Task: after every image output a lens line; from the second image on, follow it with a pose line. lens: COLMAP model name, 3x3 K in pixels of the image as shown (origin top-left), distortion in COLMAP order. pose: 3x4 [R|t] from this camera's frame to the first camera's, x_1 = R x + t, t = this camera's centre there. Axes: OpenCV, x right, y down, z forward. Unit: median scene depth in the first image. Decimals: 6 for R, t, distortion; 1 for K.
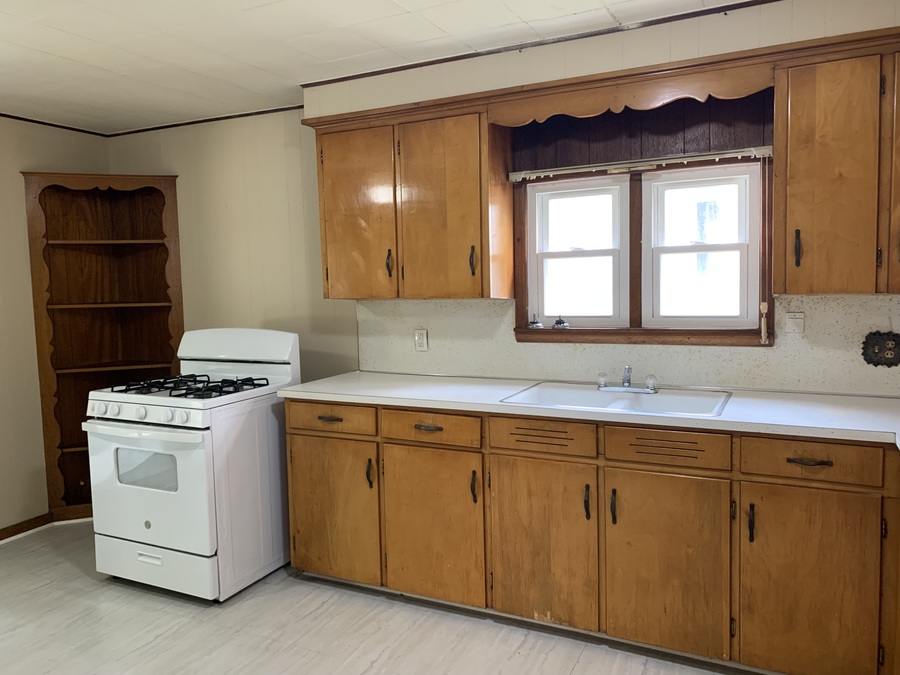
lens RADIAL K [[686.0, 0, 449.4], [0, 686.0, 332.9], [0, 0, 1]] dist [0.012506, 0.003470]
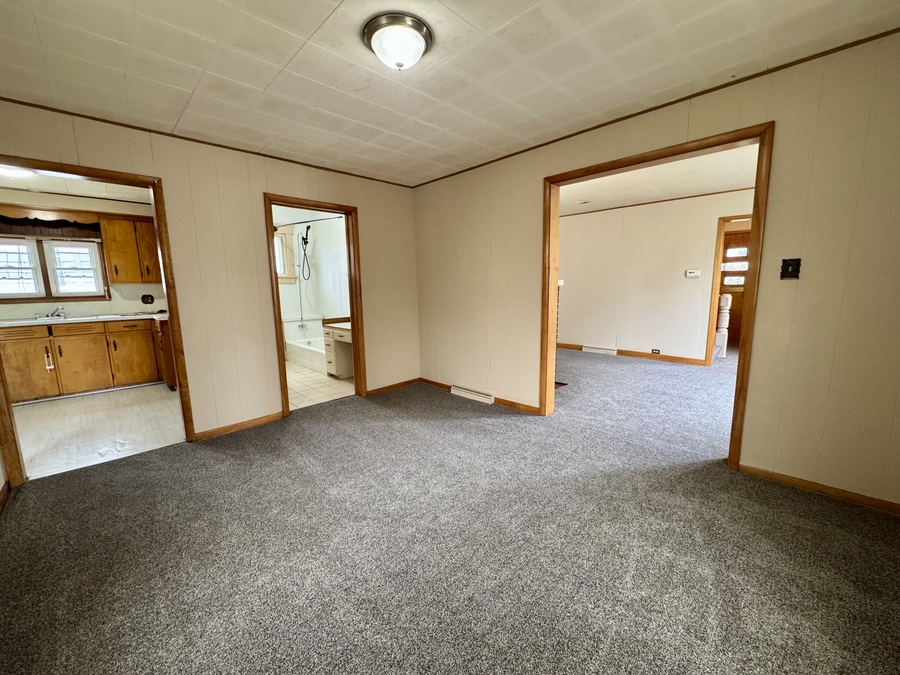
lens RADIAL K [[358.6, 0, 449.6], [0, 358.6, 333.5], [0, 0, 1]] dist [-0.002468, -0.000137]
pose [[0.315543, -0.113578, 0.942089, -0.664025], [0.085112, 0.992197, 0.091111, 0.163093], [-0.945086, 0.051433, 0.322748, -1.098736]]
